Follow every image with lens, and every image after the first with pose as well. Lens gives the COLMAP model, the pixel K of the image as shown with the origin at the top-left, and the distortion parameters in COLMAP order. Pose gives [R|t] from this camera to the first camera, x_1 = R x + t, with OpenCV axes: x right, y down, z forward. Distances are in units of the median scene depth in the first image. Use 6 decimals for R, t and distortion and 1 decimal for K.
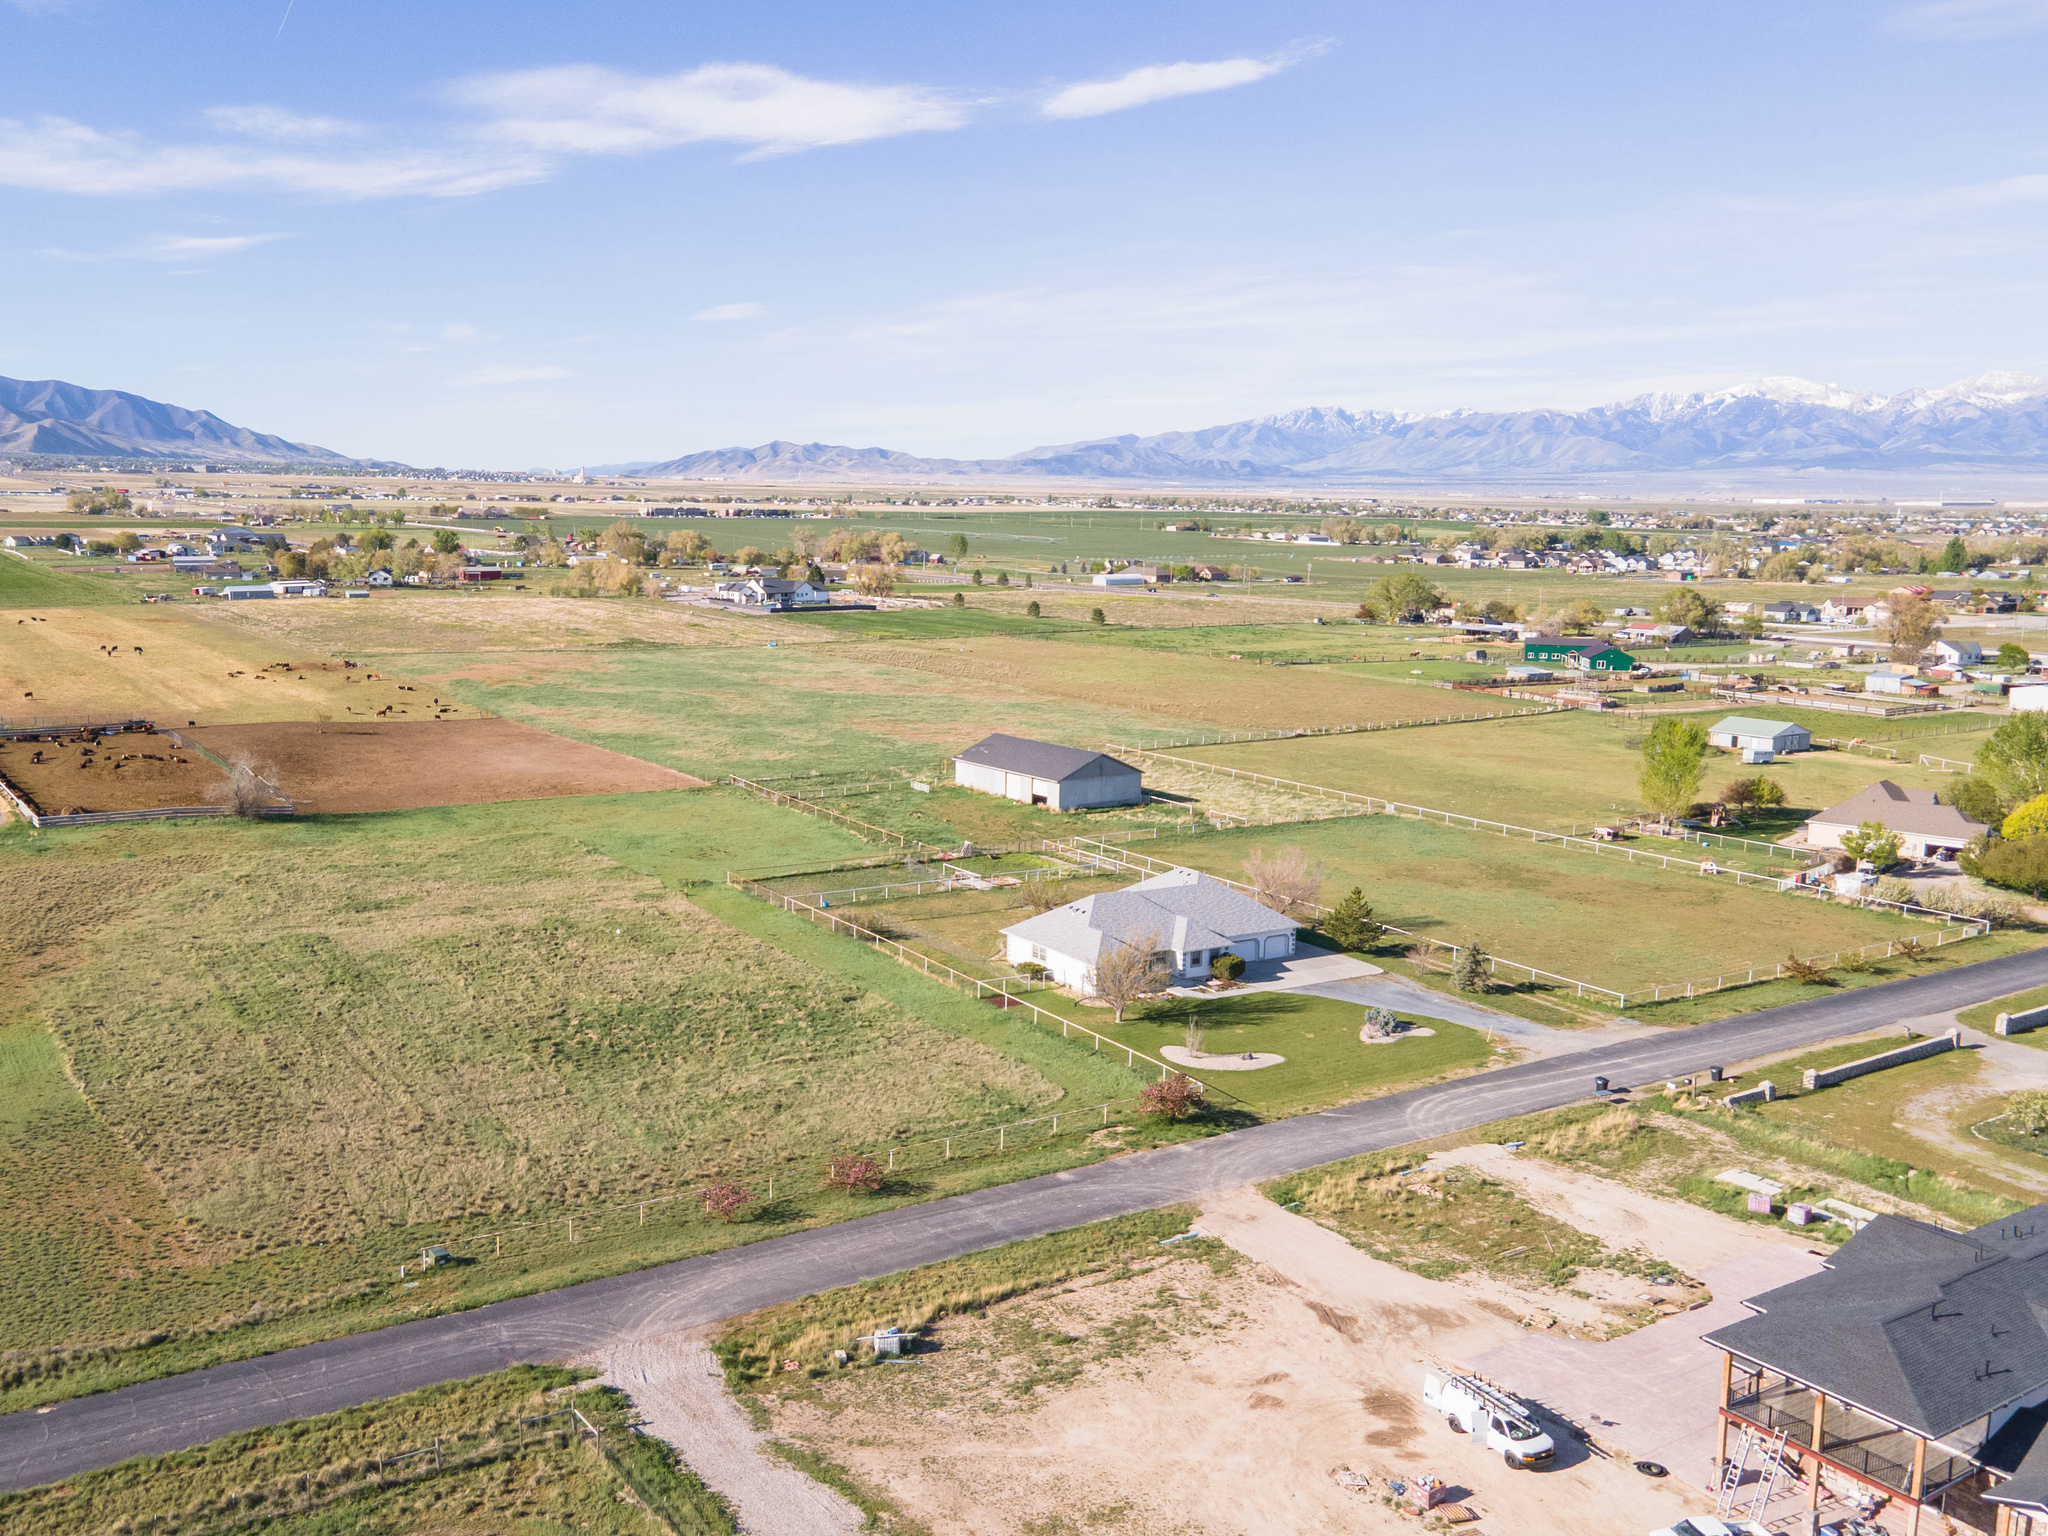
lens RADIAL K [[1730.6, 0, 879.9], [0, 1730.6, 759.5], [0, 0, 1]] dist [0.029237, 0.001175]
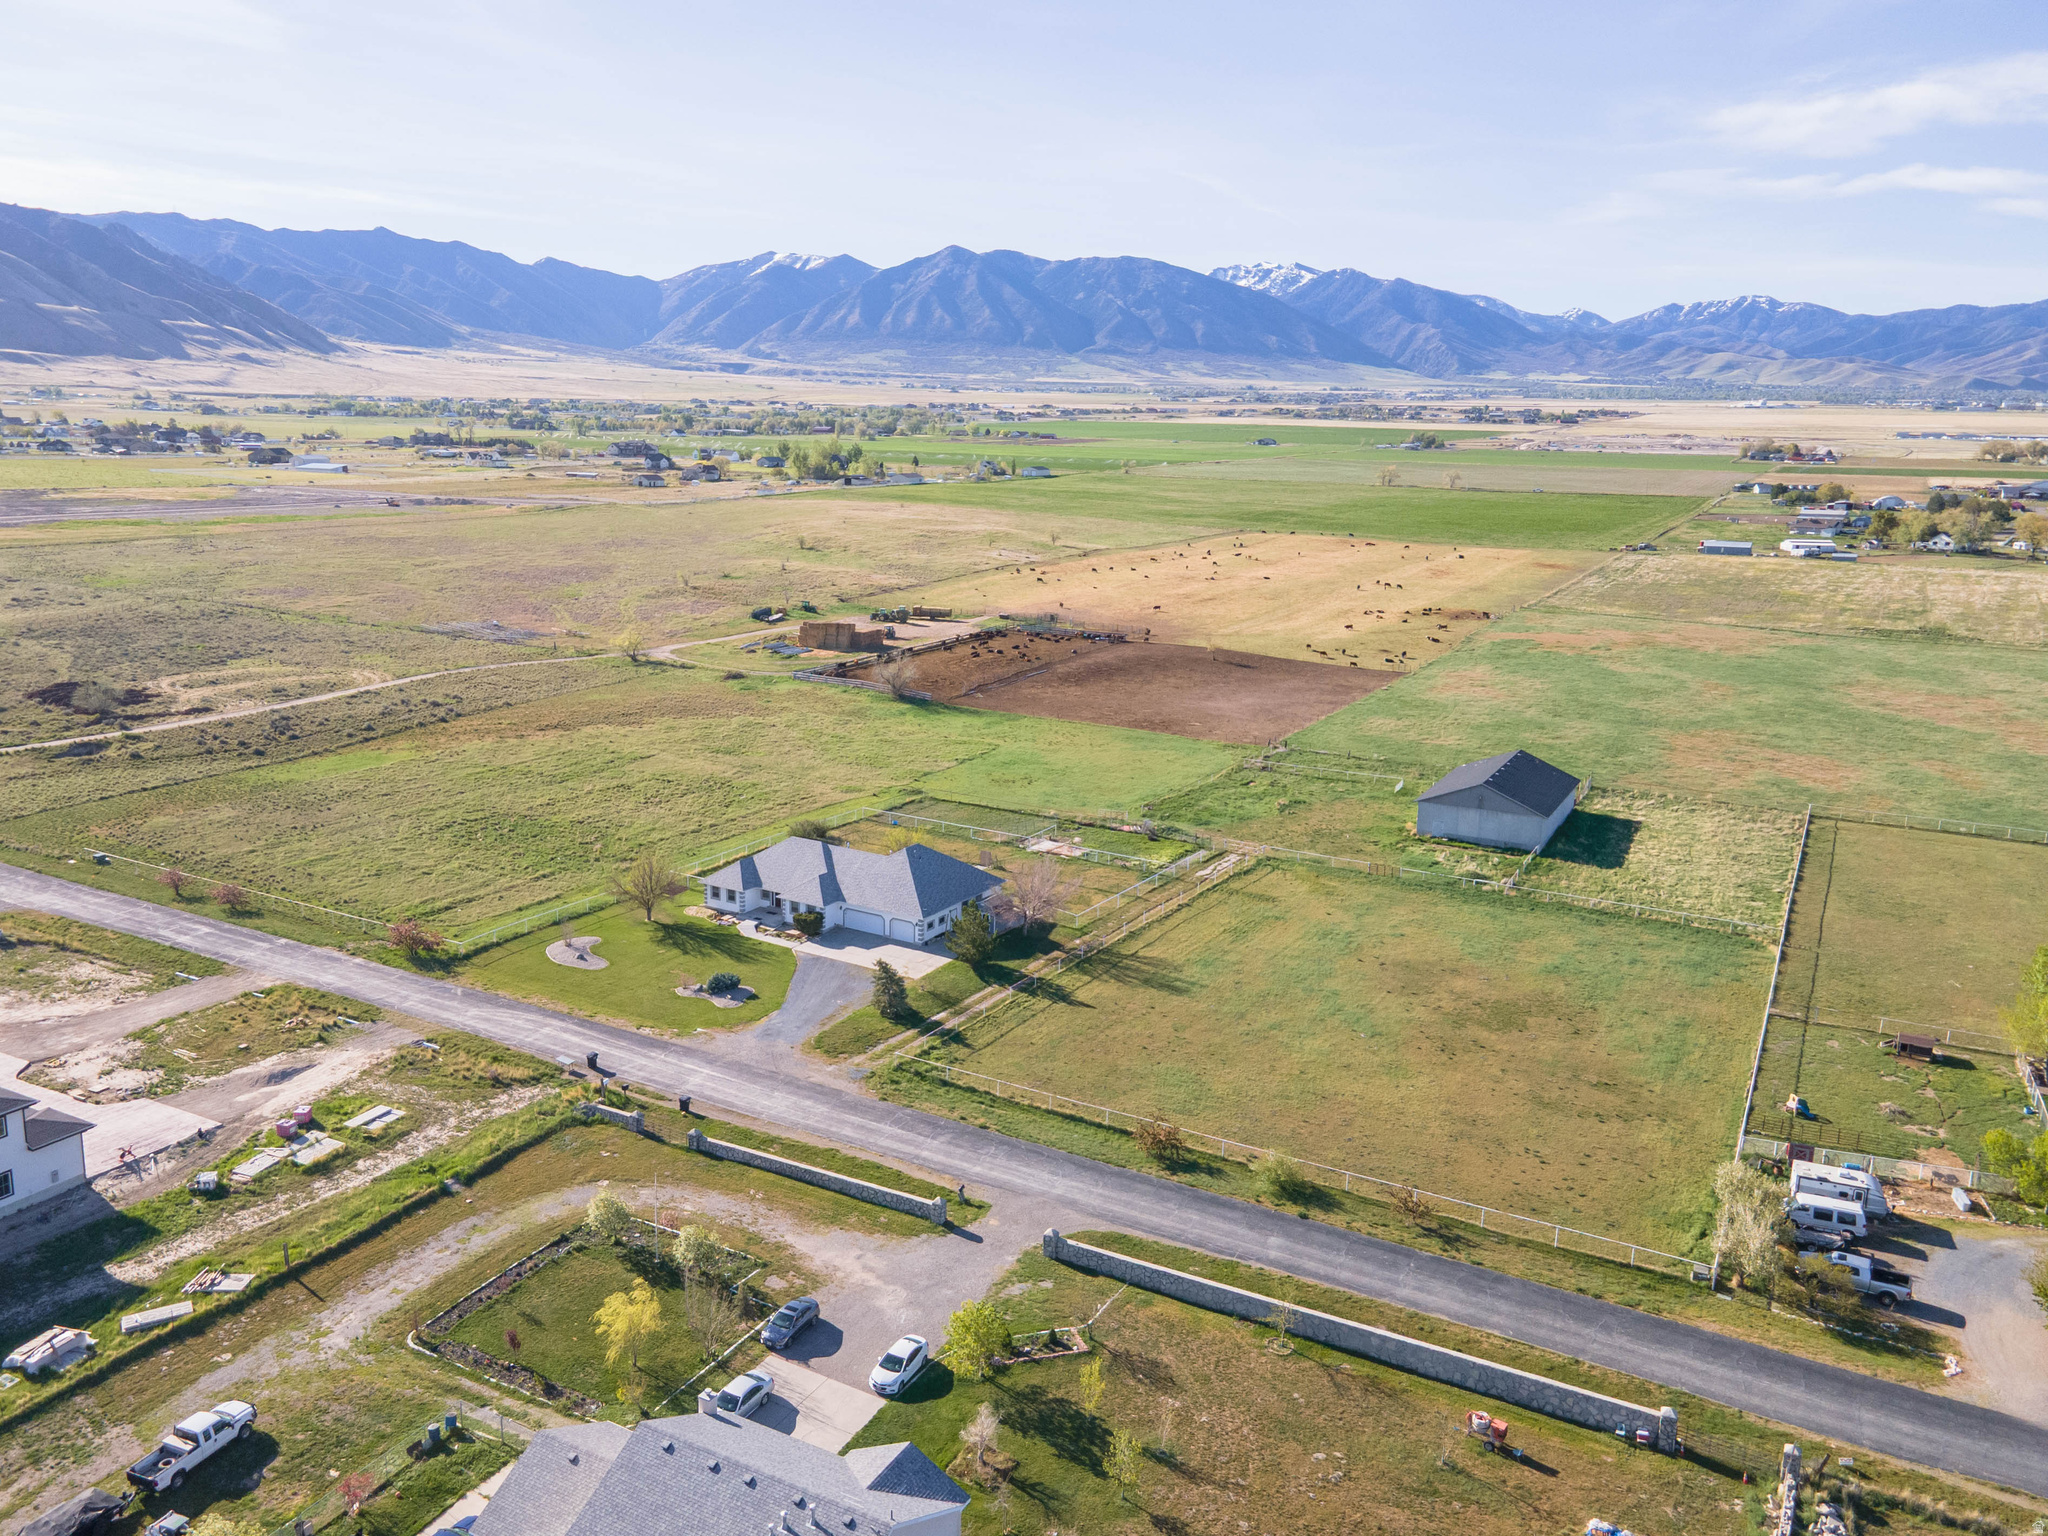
lens RADIAL K [[1593.5, 0, 994.4], [0, 1593.5, 772.2], [0, 0, 1]] dist [0.032743, -0.000200]
pose [[0.486627, 0.194615, -0.851657, 1.083752], [-0.147355, 0.979188, 0.139561, -0.133681], [0.861093, 0.057582, 0.505177, 0.556883]]
